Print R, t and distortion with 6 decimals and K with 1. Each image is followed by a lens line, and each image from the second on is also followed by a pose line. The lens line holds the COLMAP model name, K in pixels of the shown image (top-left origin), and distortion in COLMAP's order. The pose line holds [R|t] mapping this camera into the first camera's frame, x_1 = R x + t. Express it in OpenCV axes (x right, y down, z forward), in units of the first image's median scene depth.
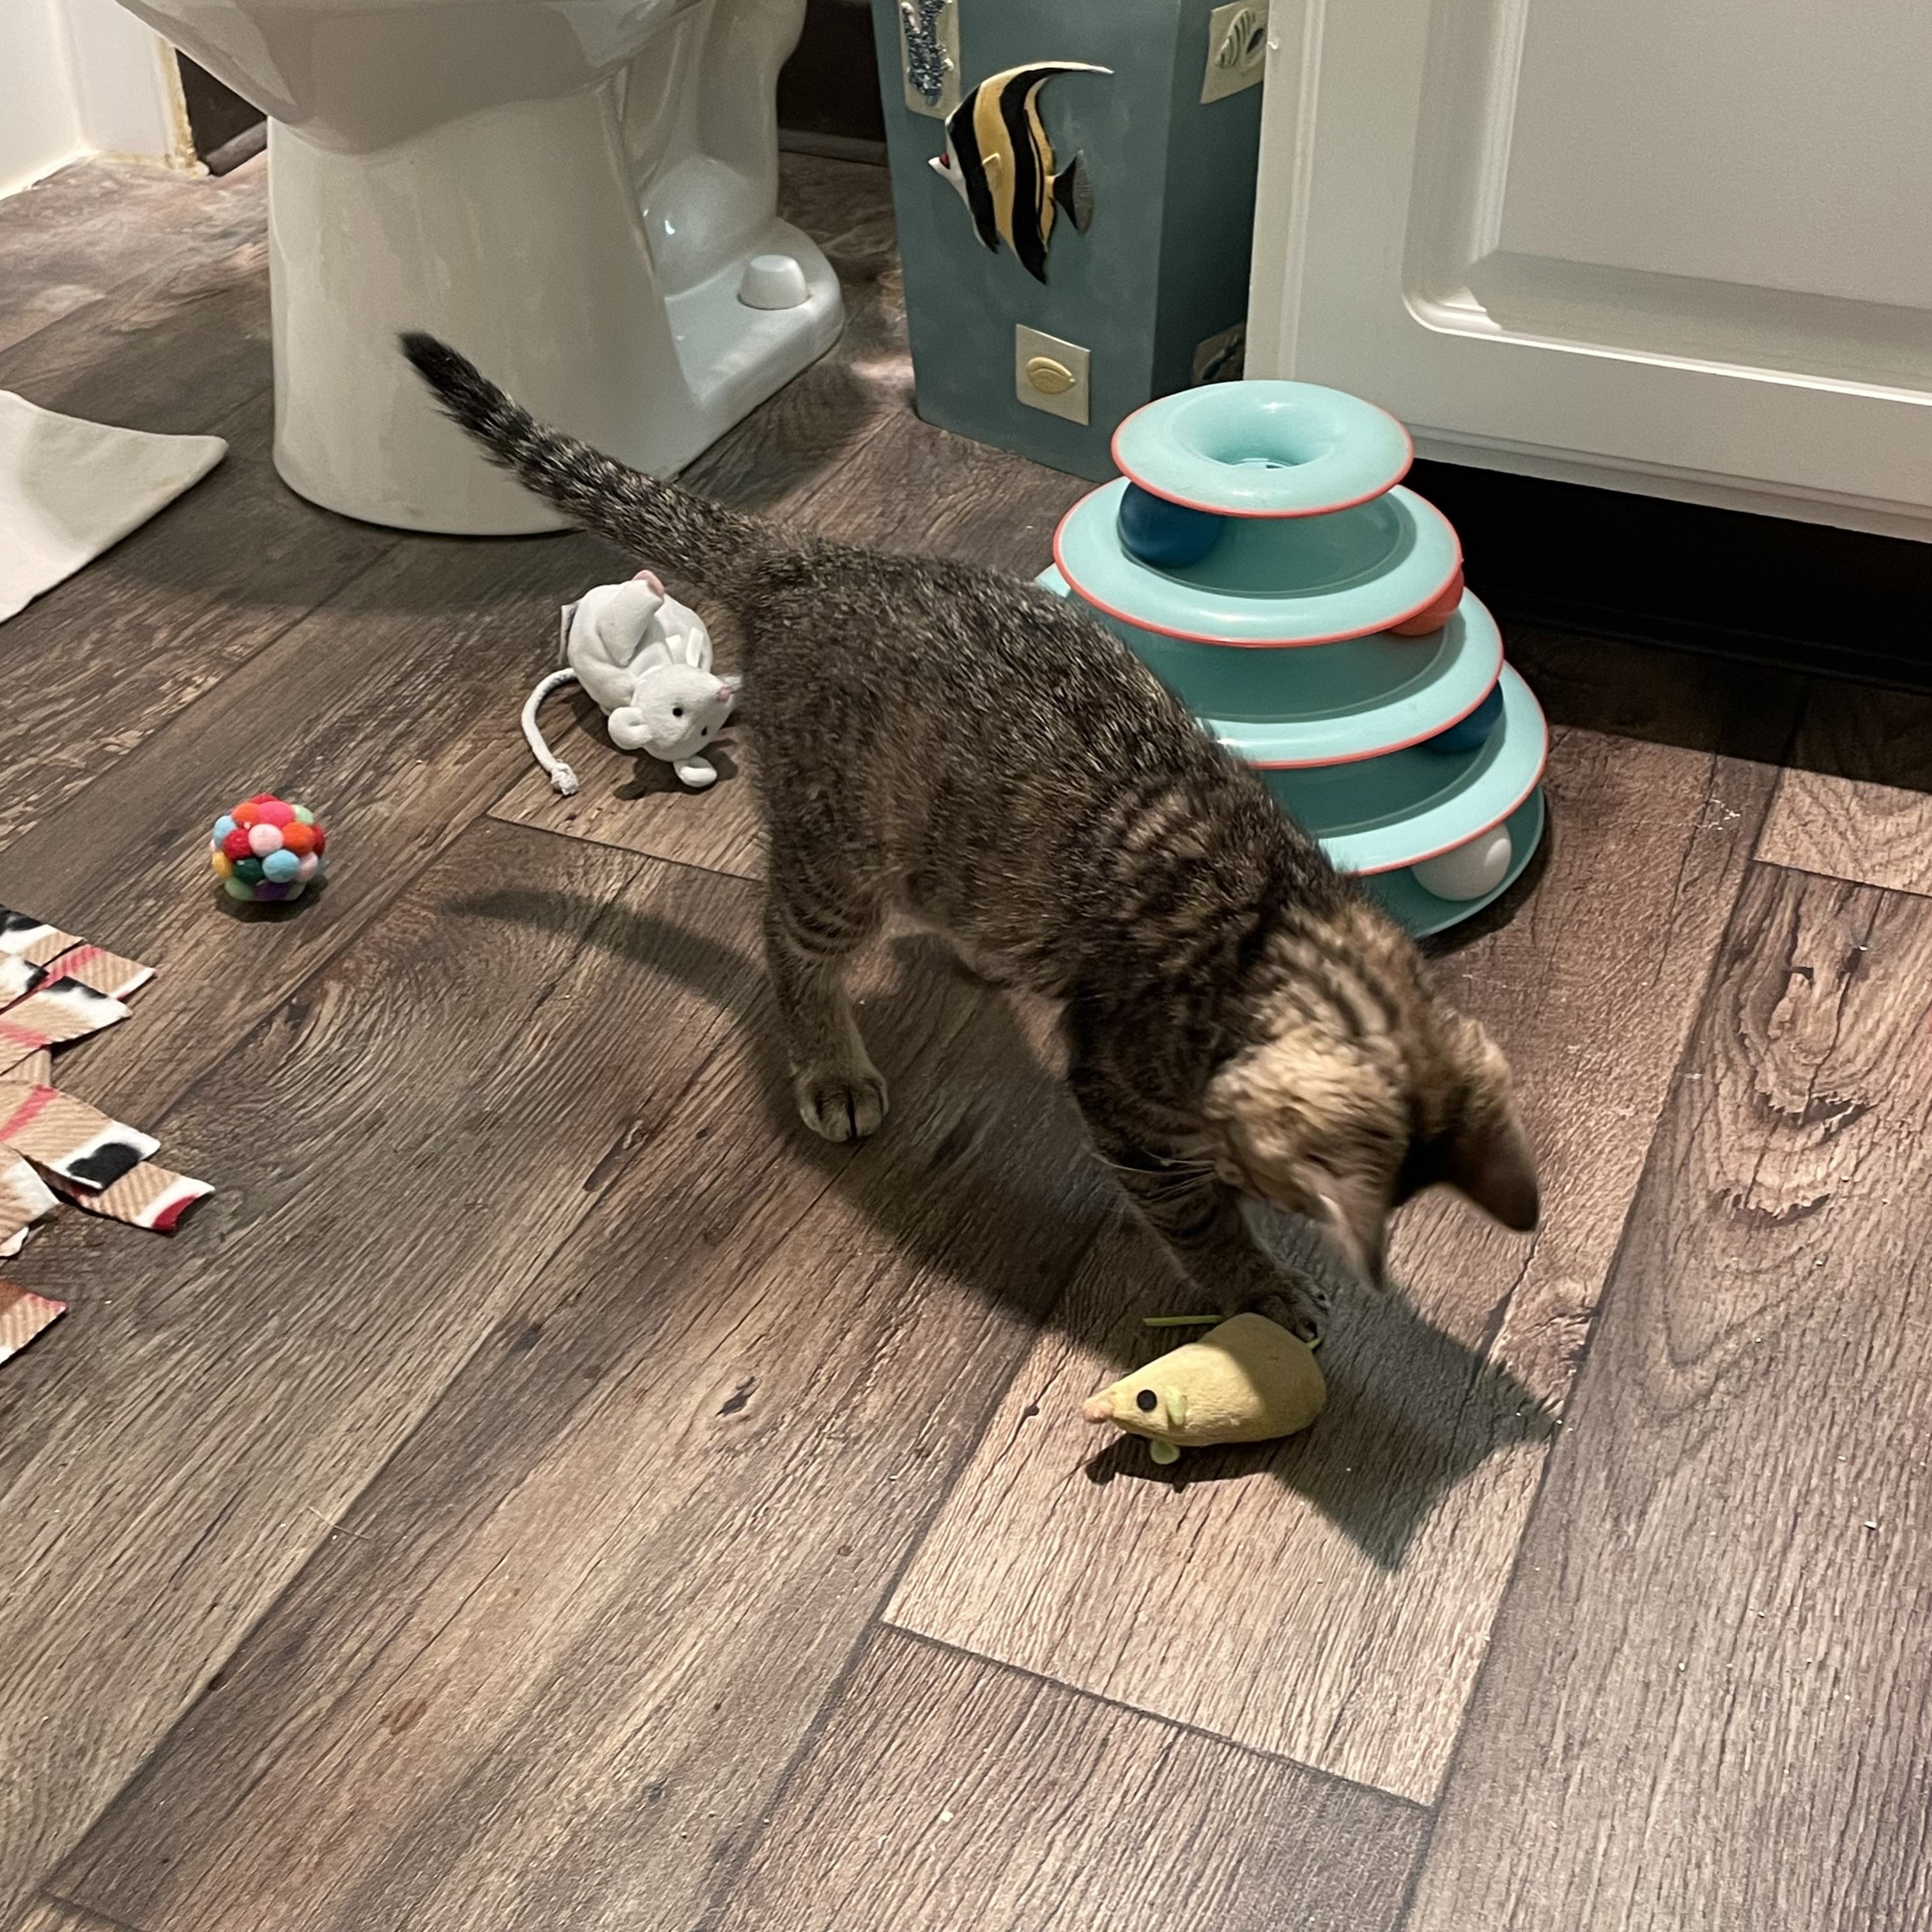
lens RADIAL K [[2850.4, 0, 966.0], [0, 2850.4, 966.0], [0, 0, 1]] dist [-0.013218, -0.144790]
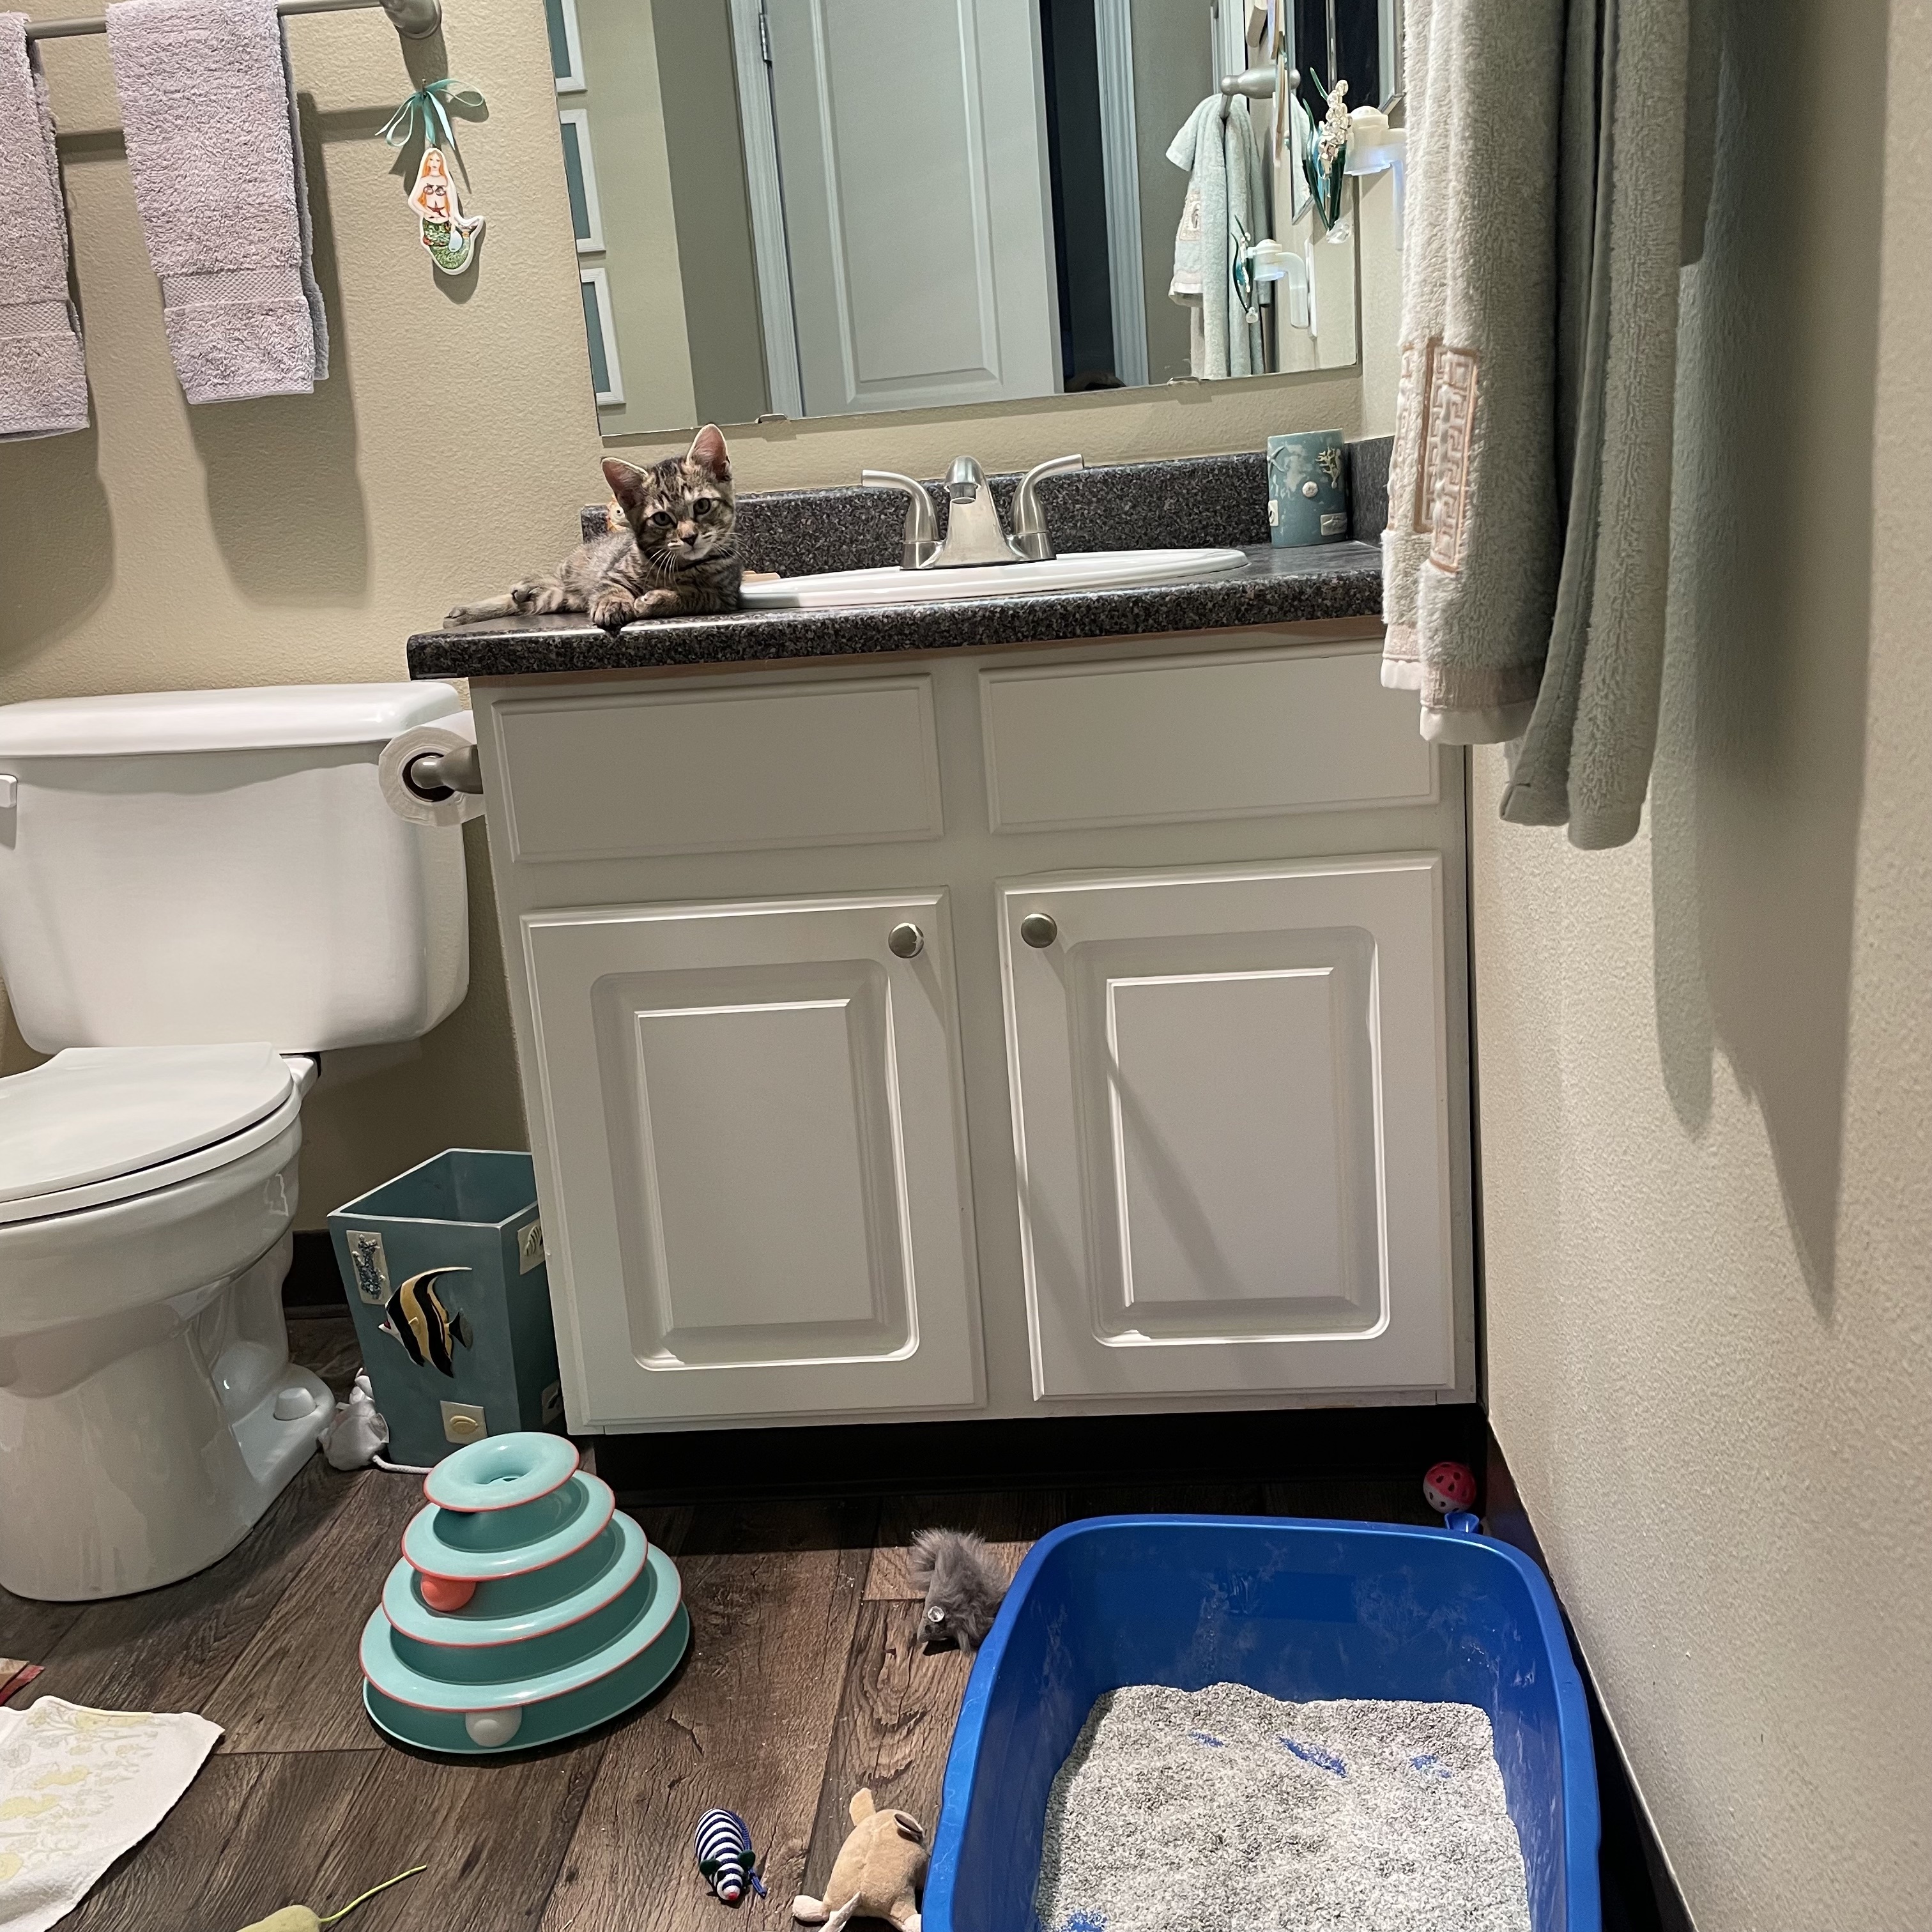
lens RADIAL K [[2100.1, 0, 966.0], [0, 2100.1, 966.0], [0, 0, 1]] dist [0.150544, -0.145139]
pose [[0.948467, -0.151365, 0.278388, -0.000734], [0.241052, 0.914897, -0.323816, 0.055424], [-0.205682, 0.374235, 0.904236, -0.519909]]
